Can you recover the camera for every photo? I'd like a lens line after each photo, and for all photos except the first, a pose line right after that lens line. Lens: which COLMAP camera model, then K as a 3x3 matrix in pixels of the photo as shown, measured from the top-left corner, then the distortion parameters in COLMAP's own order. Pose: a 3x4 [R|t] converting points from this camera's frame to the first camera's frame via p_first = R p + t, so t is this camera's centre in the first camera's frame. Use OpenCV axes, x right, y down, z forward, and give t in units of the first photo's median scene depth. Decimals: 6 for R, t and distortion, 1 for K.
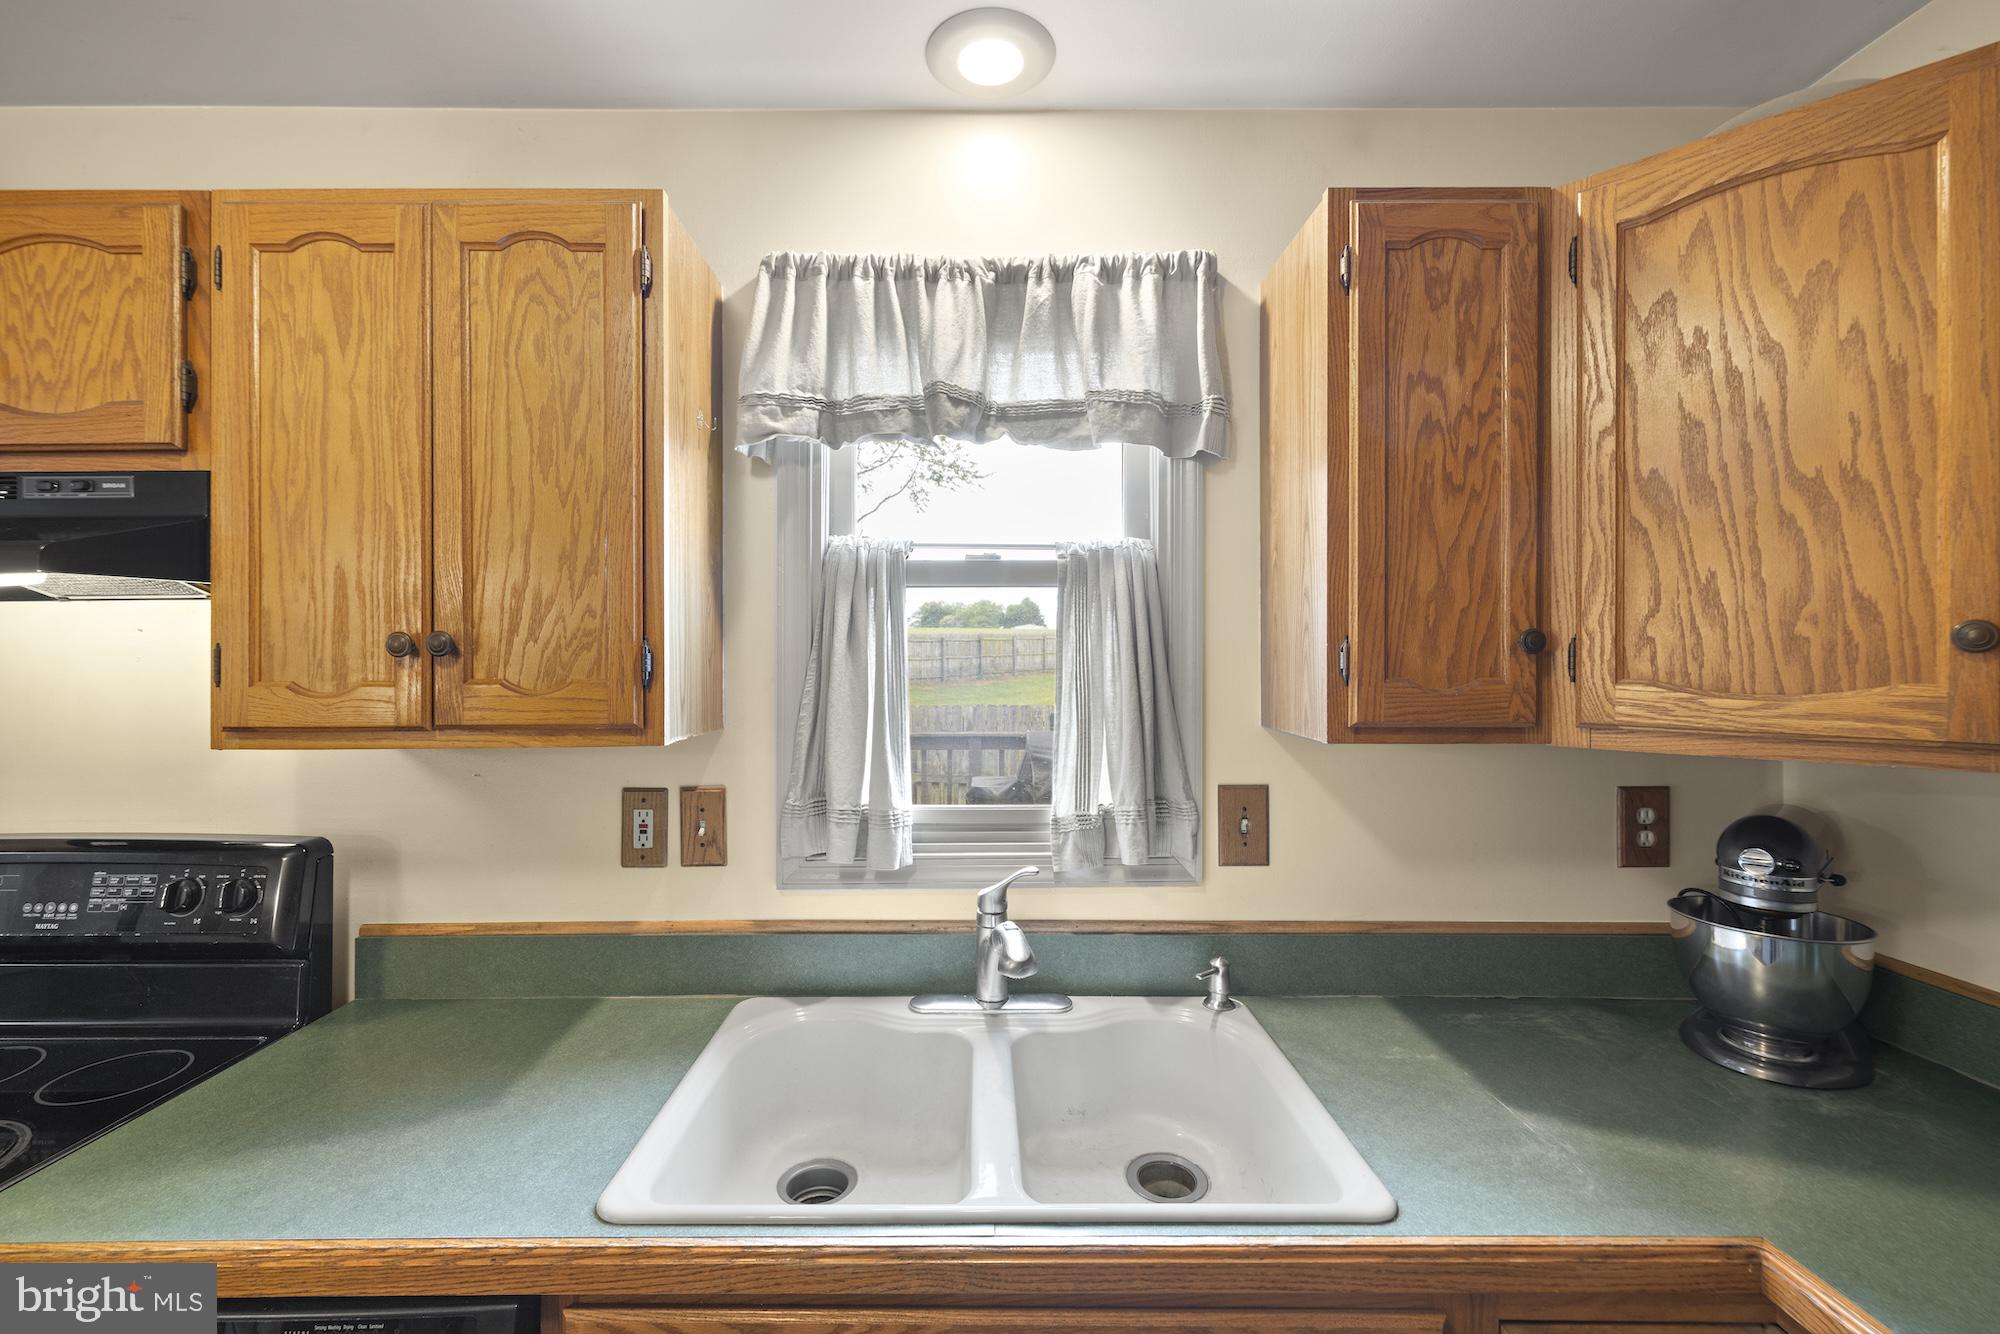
lens RADIAL K [[843.1, 0, 982.7], [0, 843.1, 654.3], [0, 0, 1]] dist [-0.004358, 0.000926]
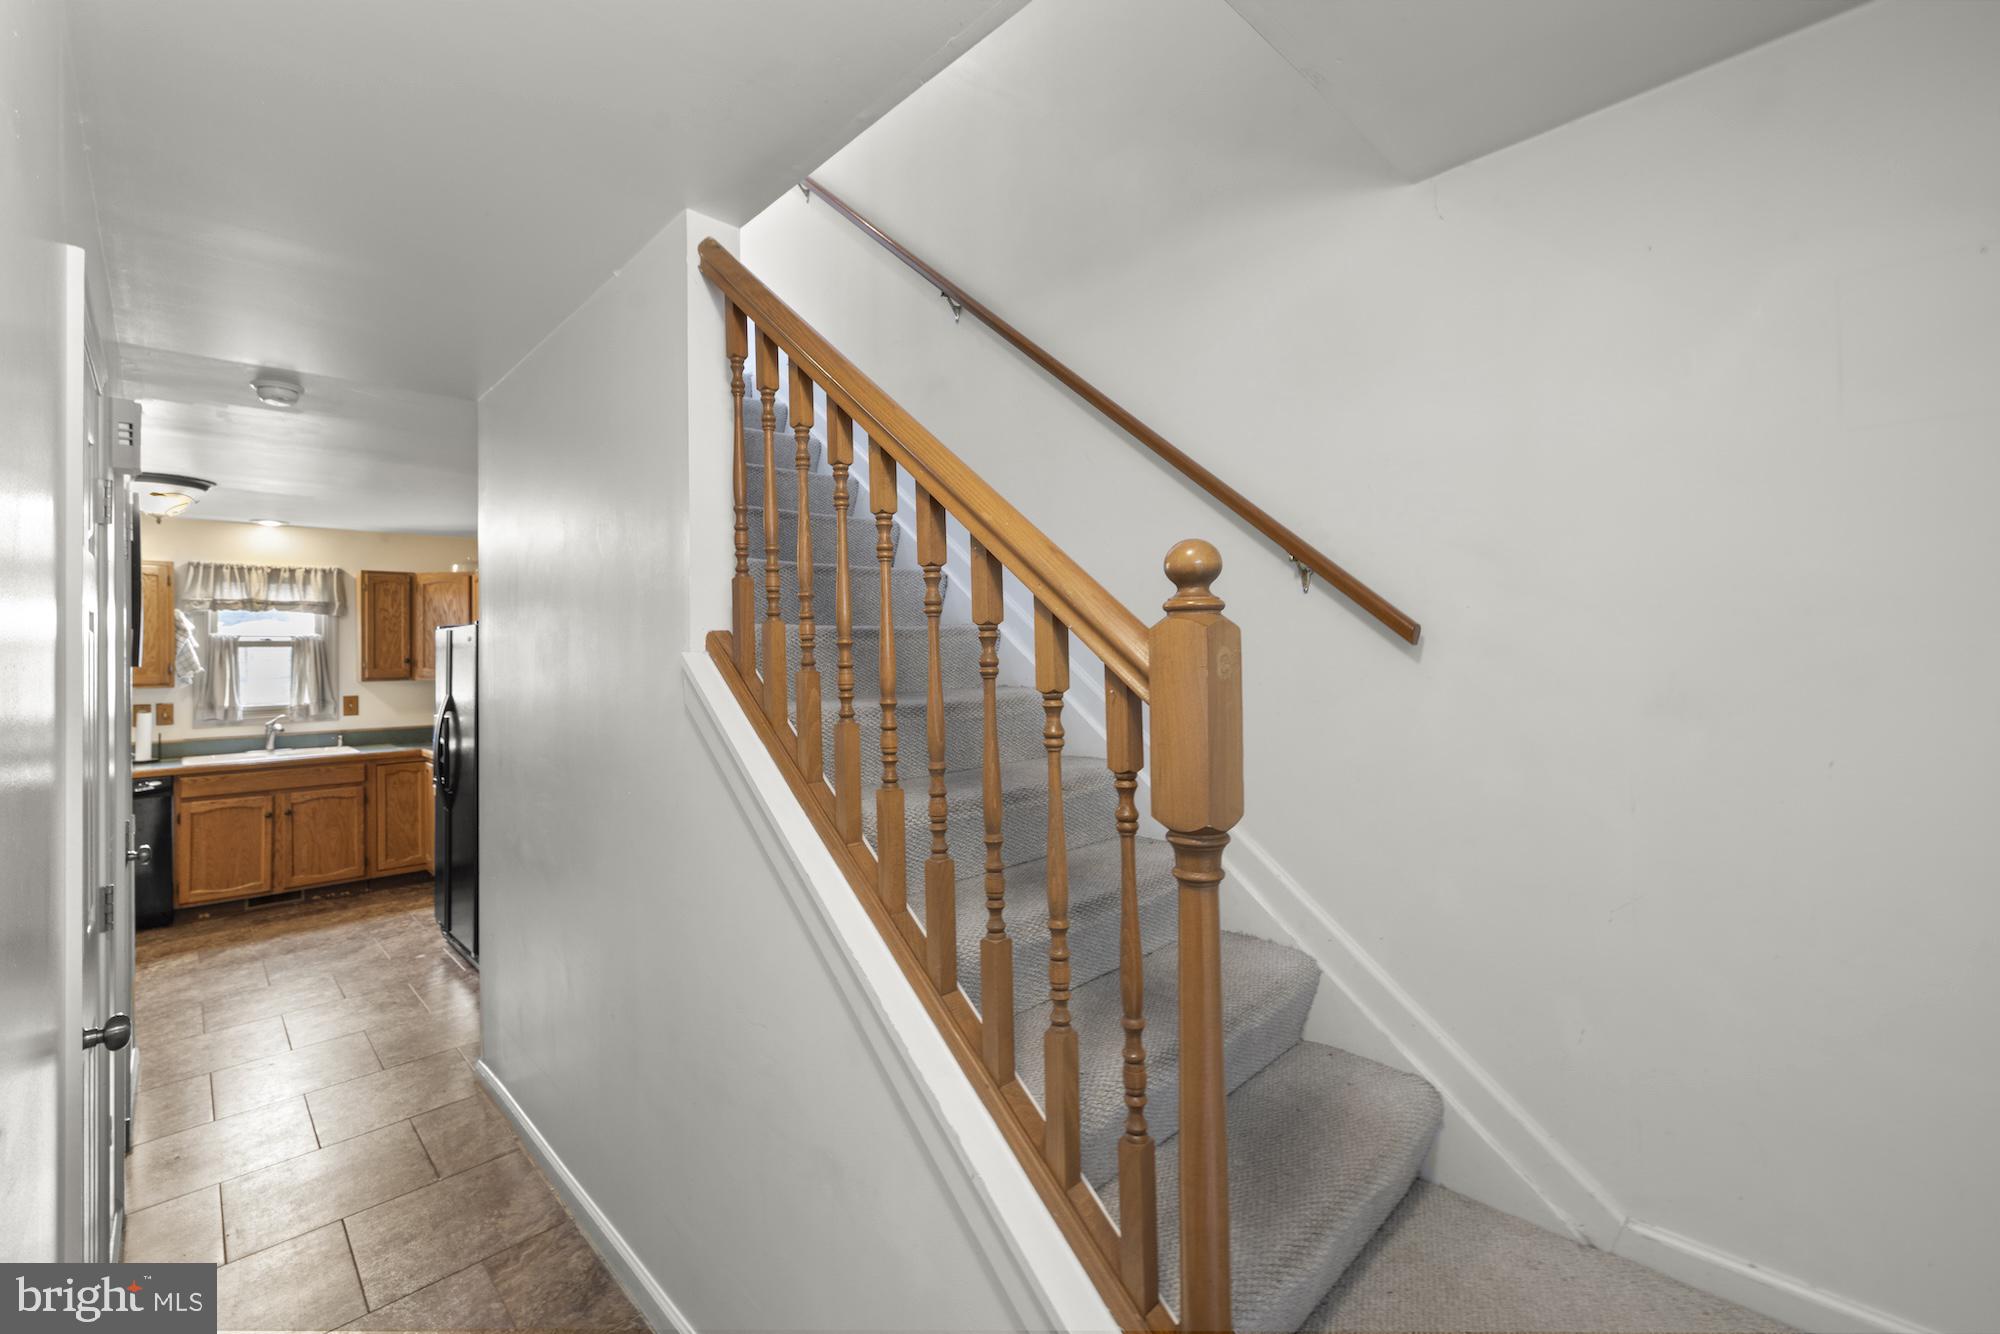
lens RADIAL K [[843.1, 0, 997.6], [0, 843.1, 636.4], [0, 0, 1]] dist [-0.004358, 0.000926]
pose [[0.716518, -0.000170, 0.697569, -0.354961], [0.015164, 0.999767, -0.015333, -0.028193], [-0.697404, 0.021564, 0.716354, -5.094990]]
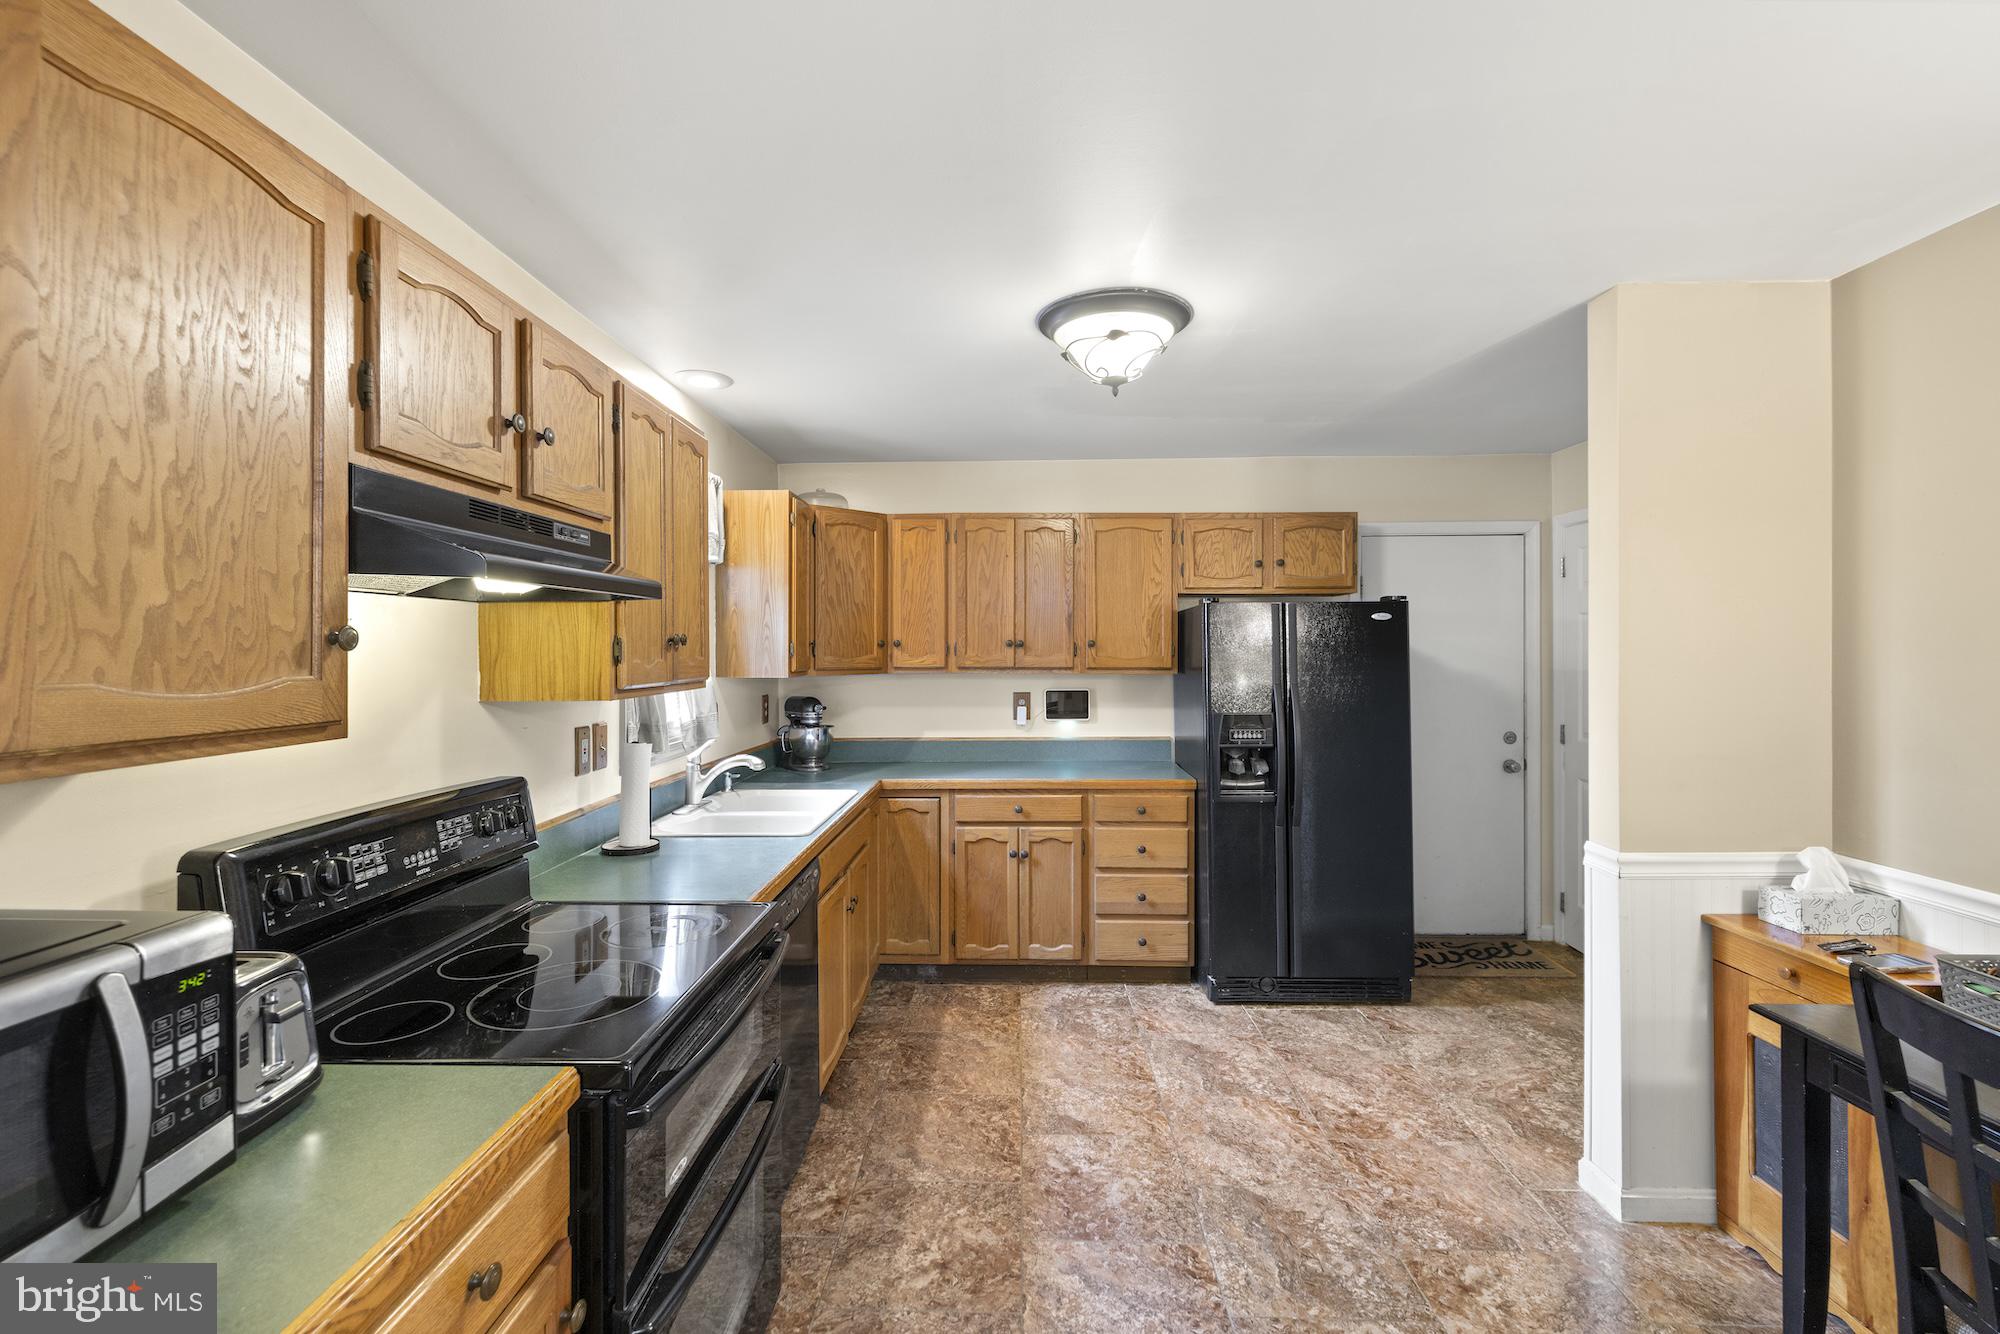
lens RADIAL K [[843.1, 0, 982.3], [0, 843.1, 656.4], [0, 0, 1]] dist [-0.004358, 0.000926]
pose [[0.053487, -0.005632, 0.998553, -2.485885], [0.007882, 0.999955, 0.005218, 0.021729], [-0.998537, 0.007591, 0.053529, 0.158115]]
